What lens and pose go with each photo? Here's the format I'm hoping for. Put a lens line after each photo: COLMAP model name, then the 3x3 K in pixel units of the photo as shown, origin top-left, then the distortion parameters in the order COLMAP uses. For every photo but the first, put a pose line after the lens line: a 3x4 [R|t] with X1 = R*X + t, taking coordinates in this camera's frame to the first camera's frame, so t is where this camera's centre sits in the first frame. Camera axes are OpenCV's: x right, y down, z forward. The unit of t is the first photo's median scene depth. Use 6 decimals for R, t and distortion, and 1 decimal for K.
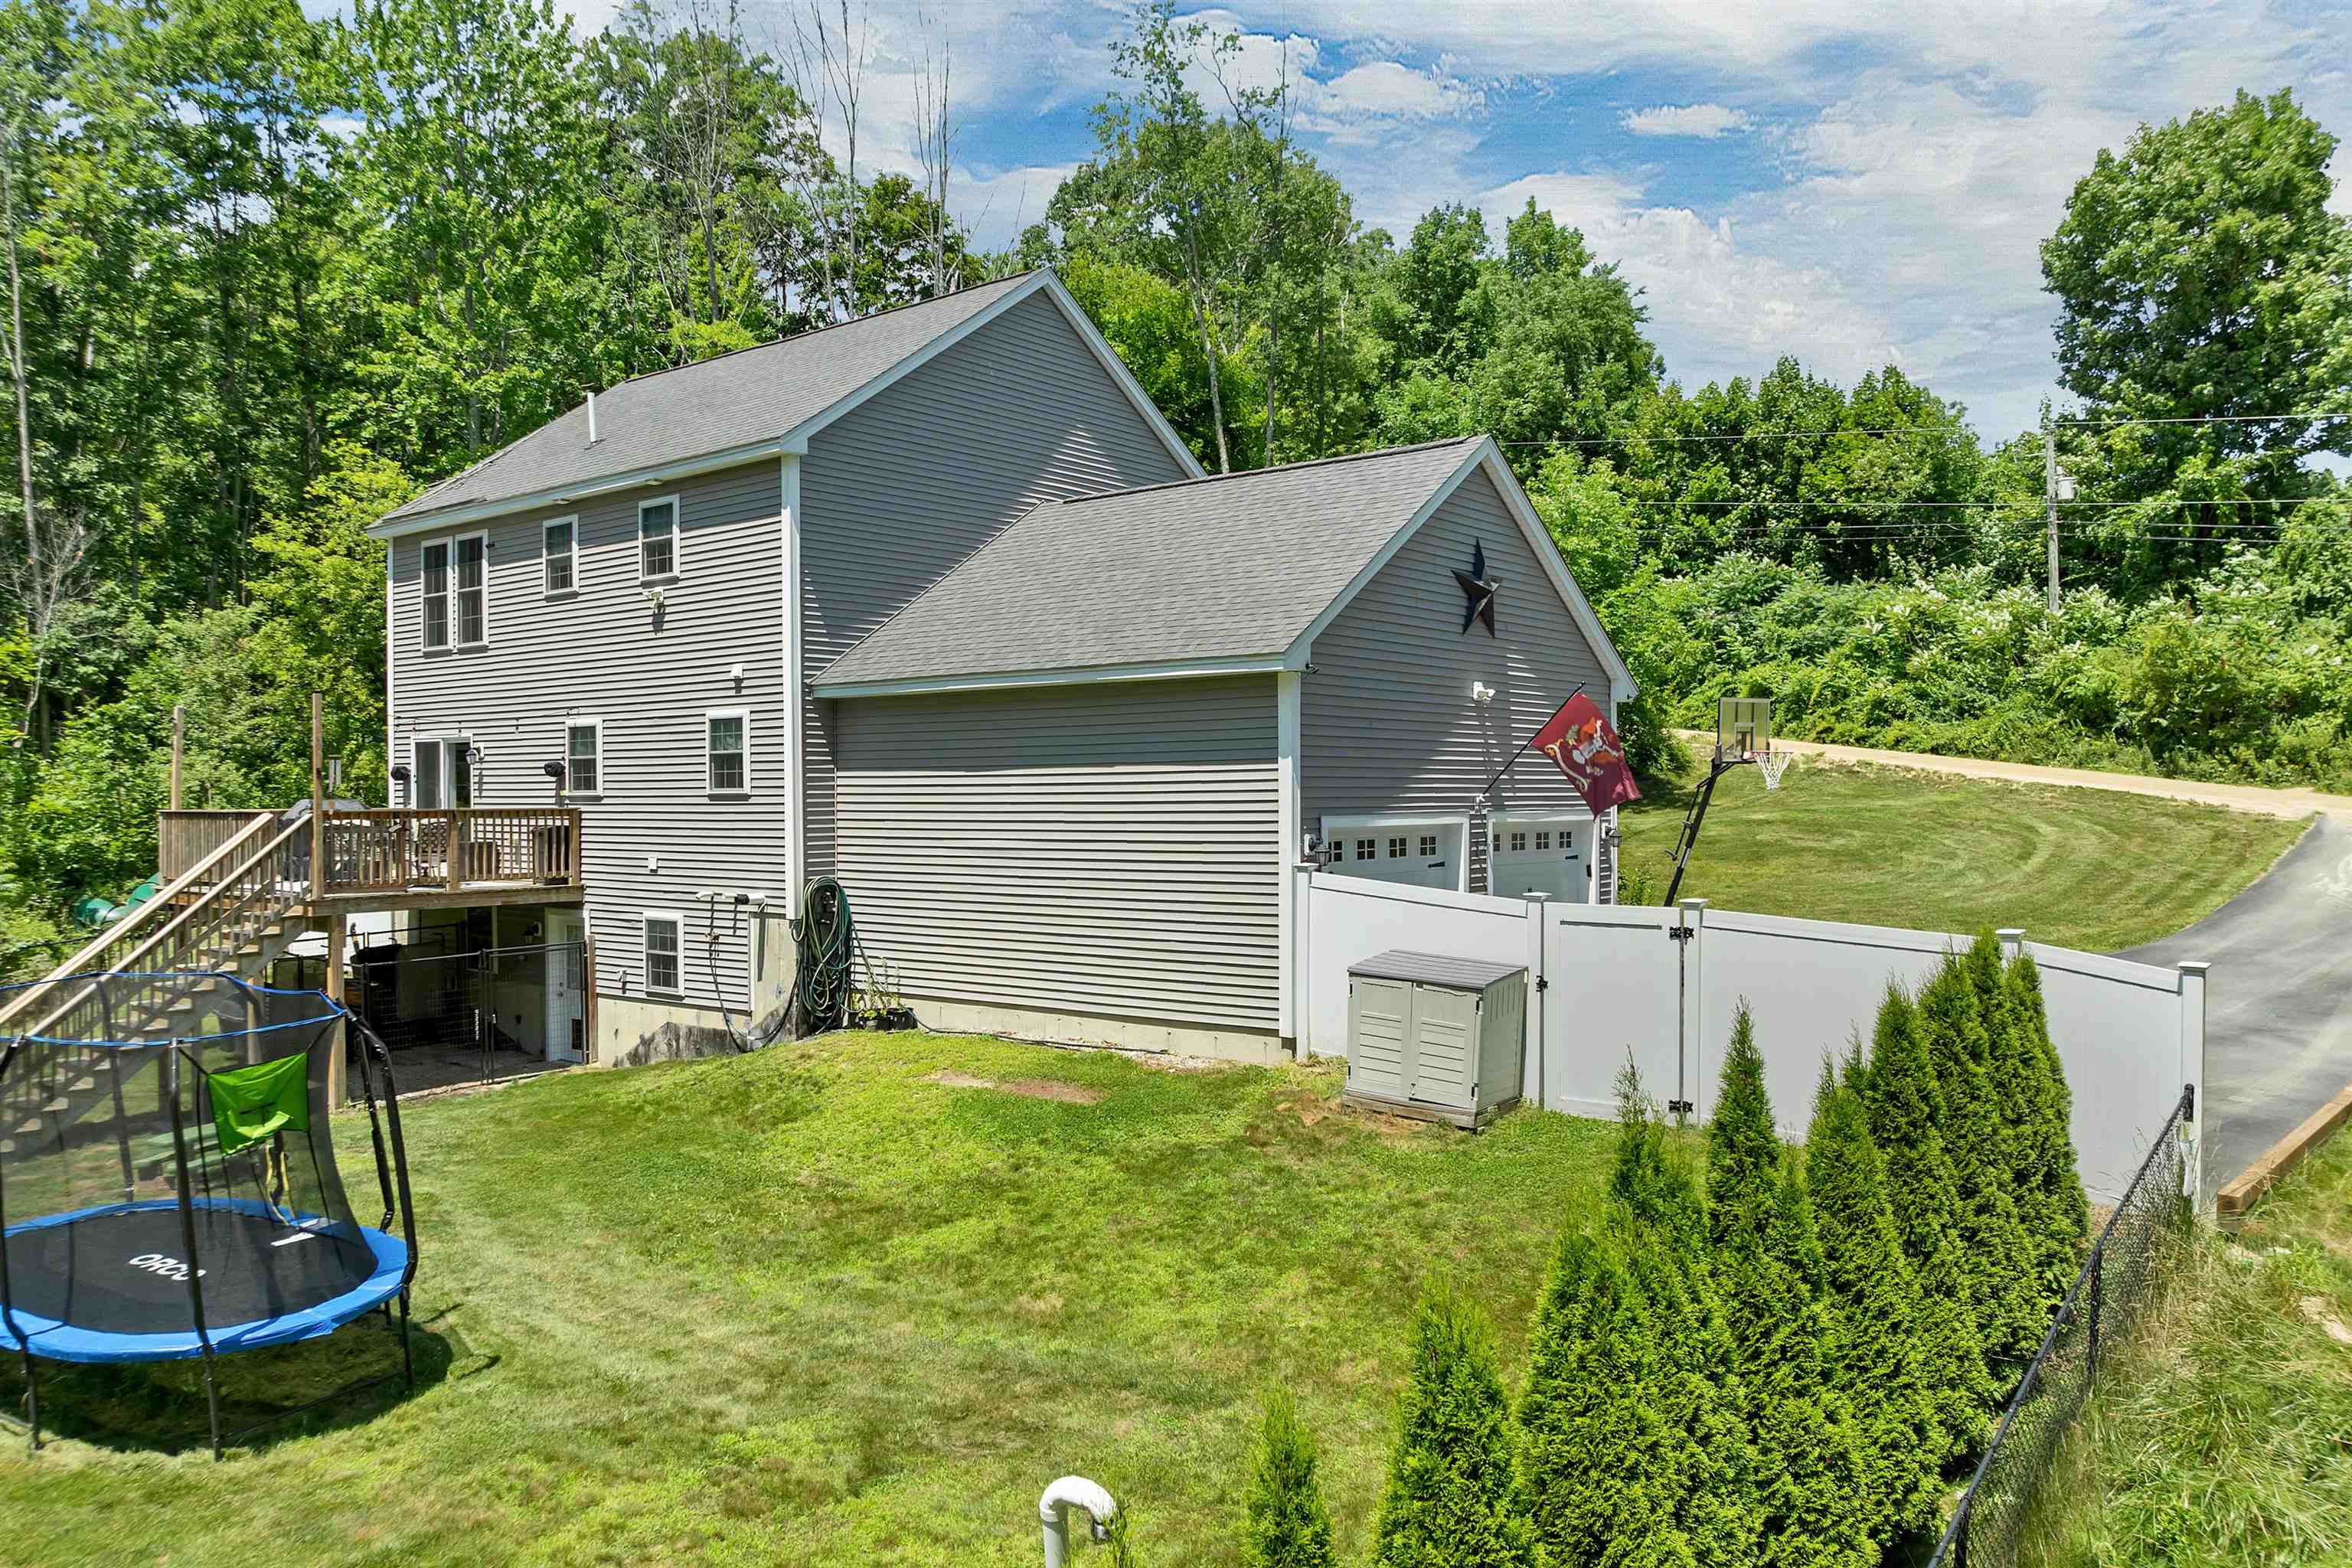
lens RADIAL K [[1711.0, 0, 1159.4], [0, 1711.0, 794.9], [0, 0, 1]] dist [-0.031788, 0.003430]
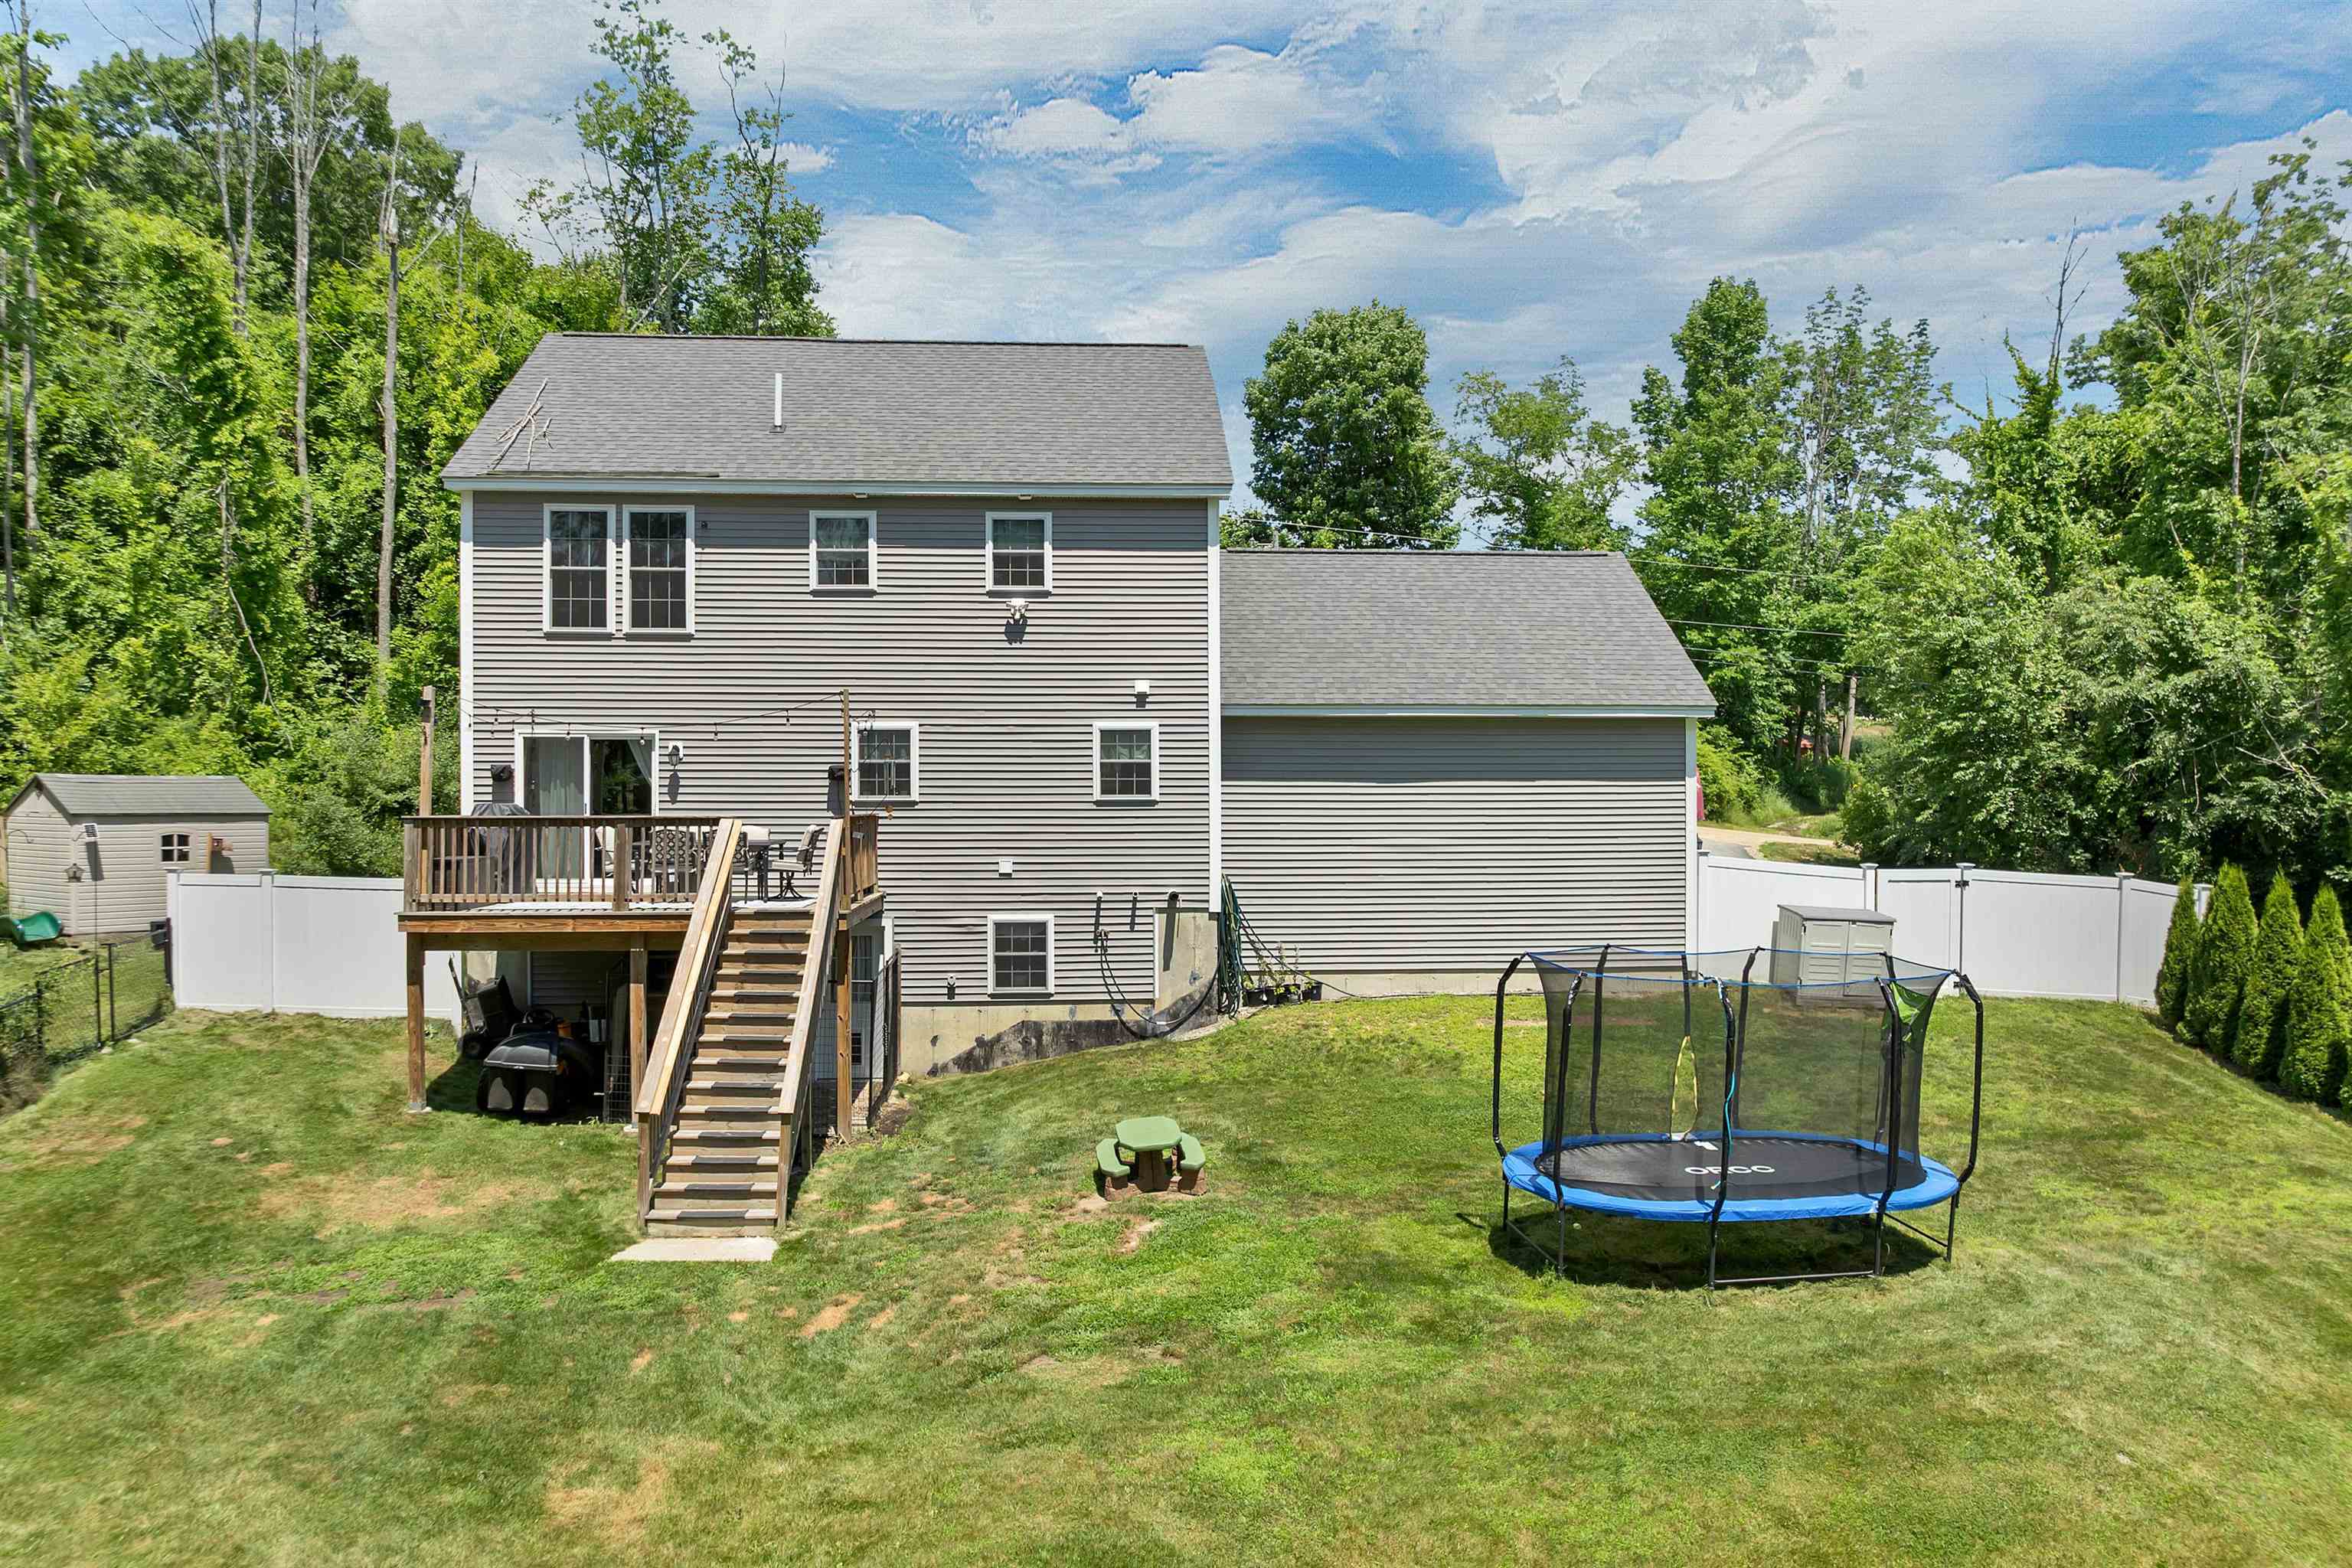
lens RADIAL K [[1711.0, 0, 1176.5], [0, 1711.0, 807.7], [0, 0, 1]] dist [-0.031788, 0.003430]
pose [[0.724261, 0.002694, 0.689521, -0.831495], [-0.003328, 0.999994, -0.000411, 0.003824], [-0.689518, -0.001997, 0.724266, 0.166596]]
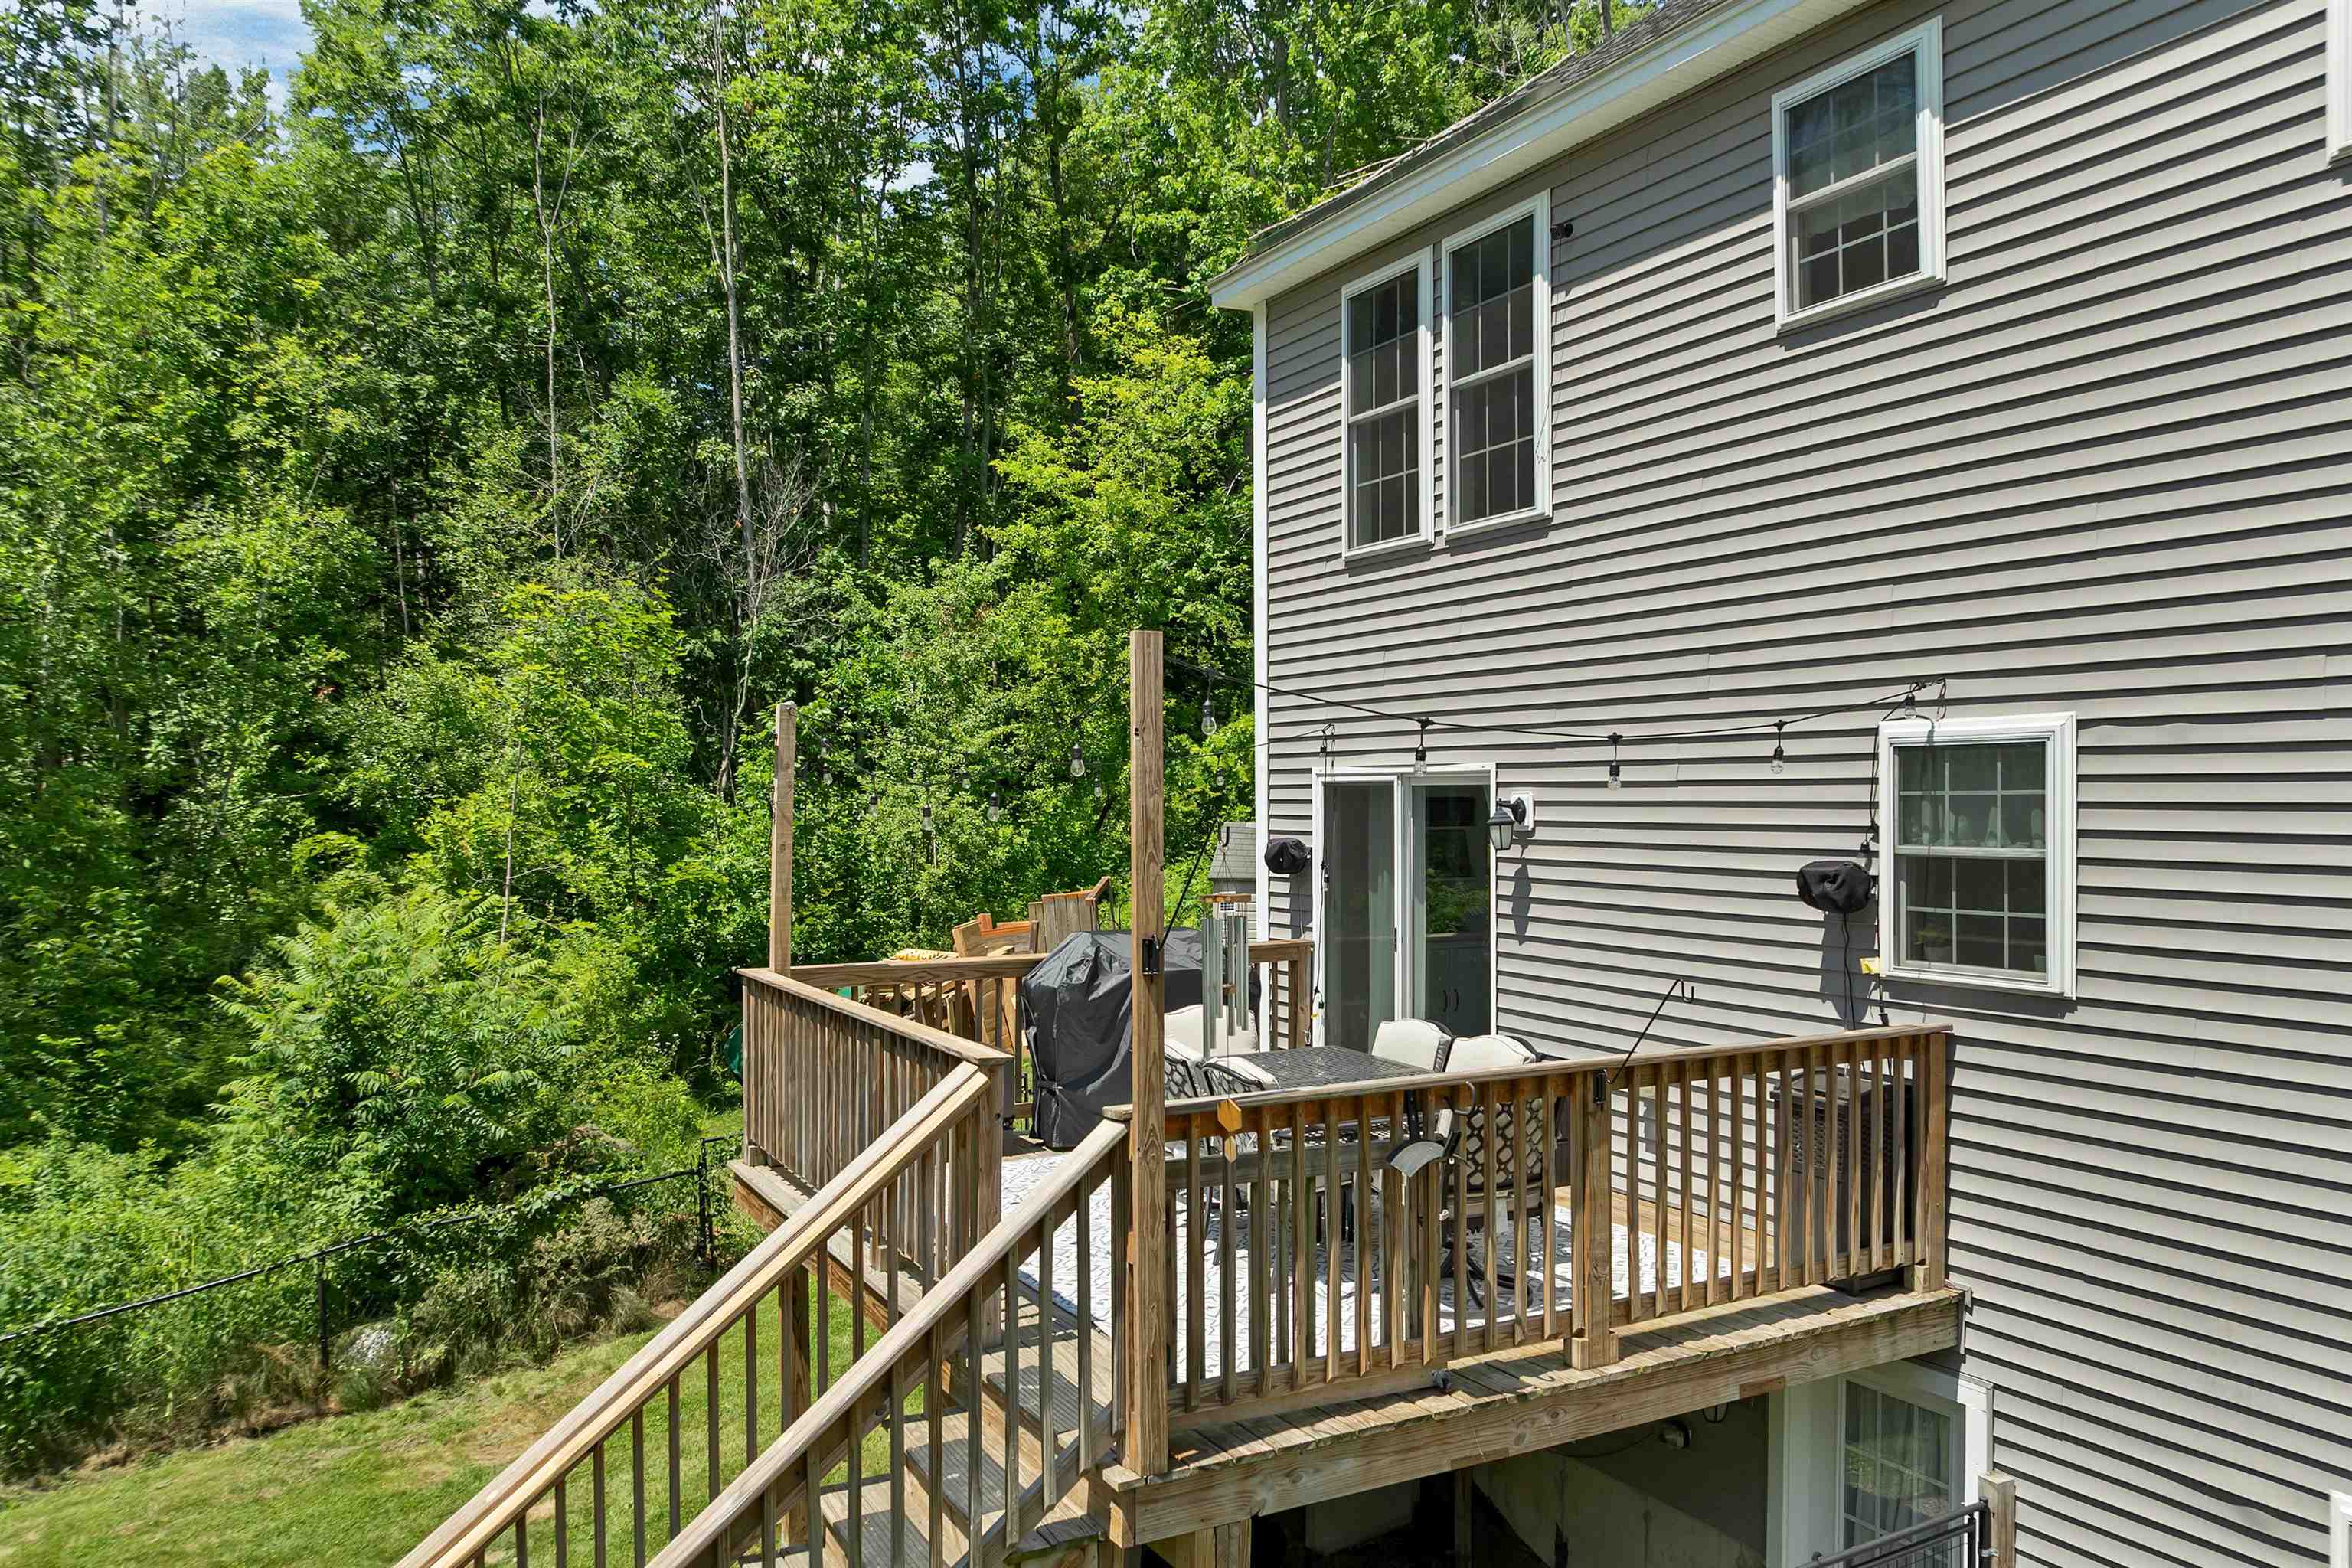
lens RADIAL K [[1711.0, 0, 1174.5], [0, 1711.0, 793.5], [0, 0, 1]] dist [-0.031788, 0.003430]
pose [[0.921305, 0.002829, -0.388830, -0.327424], [-0.003293, 0.999994, -0.000529, -0.029290], [0.388826, 0.001768, 0.921310, 0.639461]]
